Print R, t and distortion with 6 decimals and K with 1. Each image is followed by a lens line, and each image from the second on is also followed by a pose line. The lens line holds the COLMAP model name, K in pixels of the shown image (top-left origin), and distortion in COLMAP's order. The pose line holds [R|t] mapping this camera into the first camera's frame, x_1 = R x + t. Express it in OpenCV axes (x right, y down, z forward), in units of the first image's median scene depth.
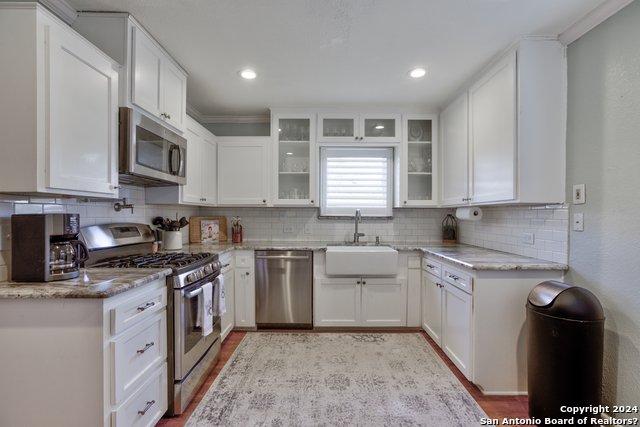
lens RADIAL K [[292.0, 0, 320.0], [0, 292.0, 213.5], [0, 0, 1]] dist [-0.012078, 0.000140]
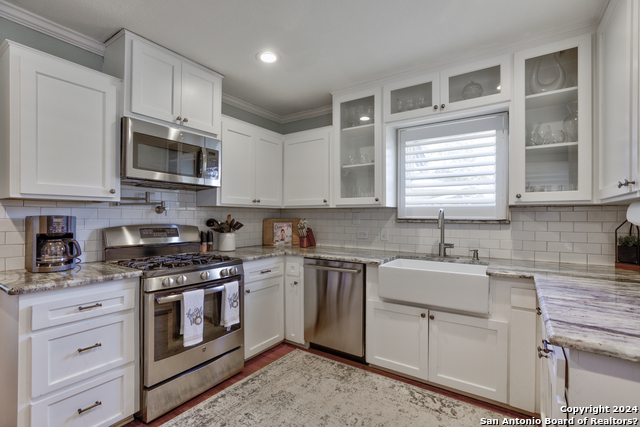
lens RADIAL K [[295.6, 0, 320.2], [0, 295.6, 214.7], [0, 0, 1]] dist [-0.001256, 0.000500]
pose [[0.834342, -0.004898, -0.551225, 0.310335], [0.001750, 0.999979, -0.006236, 0.003527], [0.551244, 0.004238, 0.834334, 0.281279]]
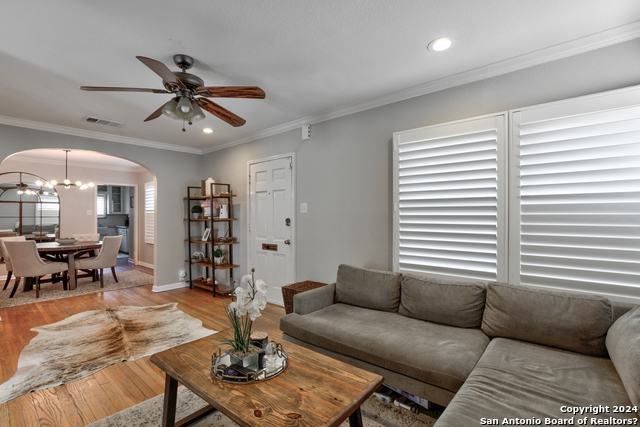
lens RADIAL K [[292.0, 0, 320.0], [0, 292.0, 213.5], [0, 0, 1]] dist [-0.012078, 0.000140]
pose [[0.648046, 0.000449, 0.761601, -0.686199], [0.001752, 0.999996, -0.002081, -0.020789], [-0.761599, 0.002683, 0.648042, -2.992666]]
